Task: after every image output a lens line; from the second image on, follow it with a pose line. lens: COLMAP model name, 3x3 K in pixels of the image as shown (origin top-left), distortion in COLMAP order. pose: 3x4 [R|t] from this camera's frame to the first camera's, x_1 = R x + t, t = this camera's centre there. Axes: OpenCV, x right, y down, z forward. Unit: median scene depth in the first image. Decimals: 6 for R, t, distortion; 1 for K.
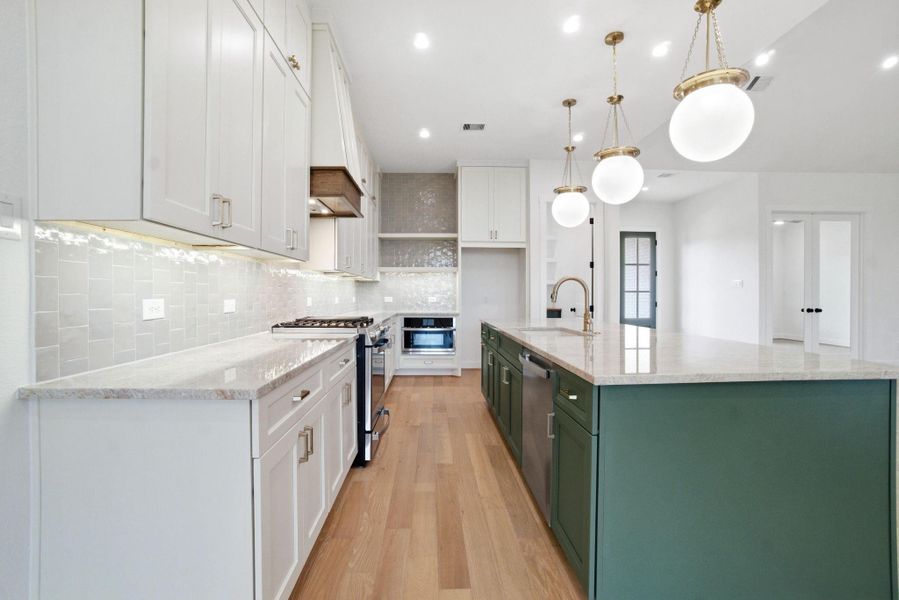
lens RADIAL K [[401.7, 0, 446.6], [0, 401.7, 294.5], [0, 0, 1]] dist [-0.046109, 0.022468]
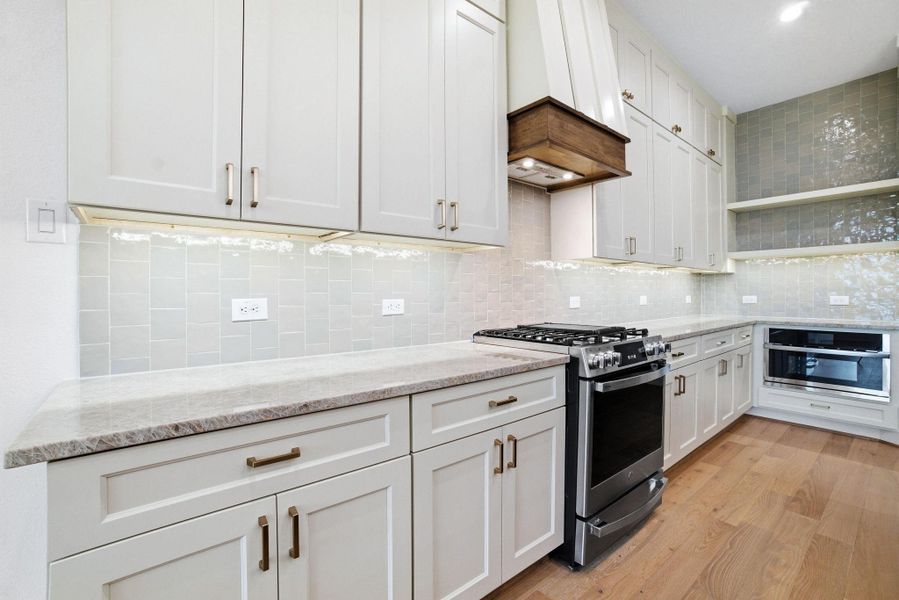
lens RADIAL K [[401.7, 0, 446.6], [0, 401.7, 294.5], [0, 0, 1]] dist [-0.046109, 0.022468]
pose [[0.619079, 0.002391, -0.785325, 0.108220], [0.002050, 0.999987, 0.004661, -0.000191], [0.785326, -0.004495, 0.619066, 0.335042]]
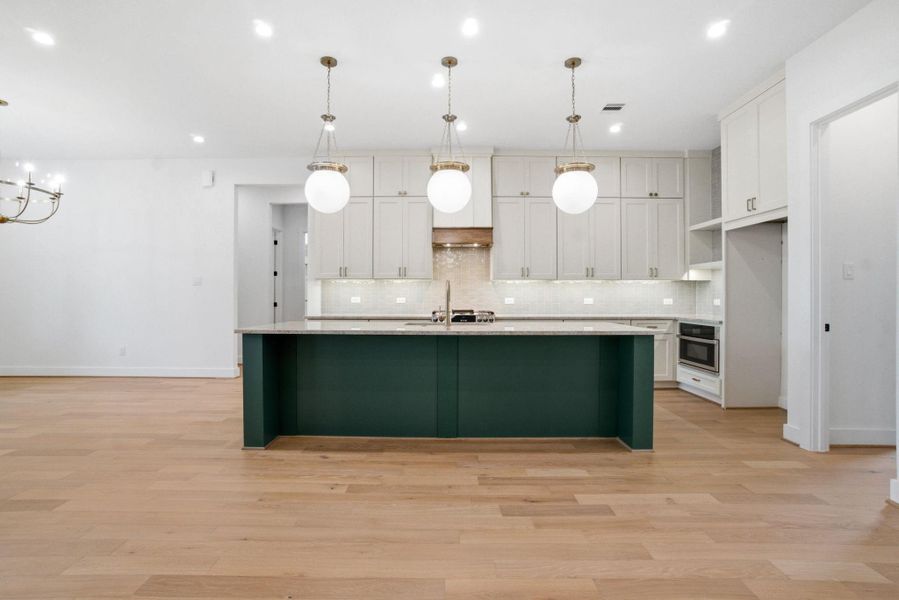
lens RADIAL K [[401.7, 0, 446.6], [0, 401.7, 294.5], [0, 0, 1]] dist [-0.046109, 0.022468]
pose [[-0.018802, -0.004058, -0.999815, 1.208851], [-0.001162, 0.999991, -0.004037, 0.001192], [0.999823, 0.001086, -0.018807, 0.816669]]
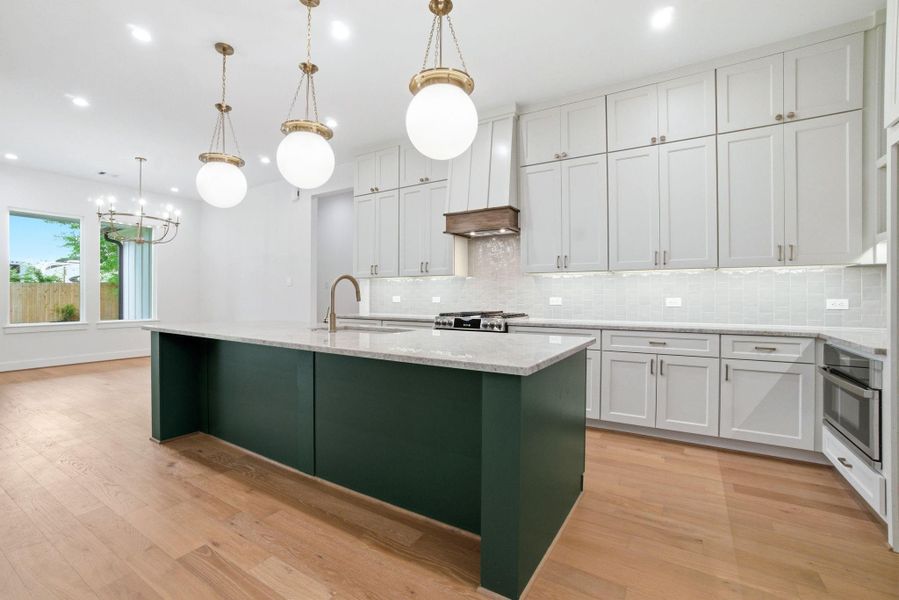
lens RADIAL K [[379.6, 0, 459.3], [0, 379.6, 294.8], [0, 0, 1]] dist [-0.065060, 0.029510]
pose [[-0.515707, -0.003283, -0.856759, 0.743490], [-0.000706, 0.999994, -0.003407, 0.004672], [0.856765, -0.001152, -0.515707, 1.365511]]
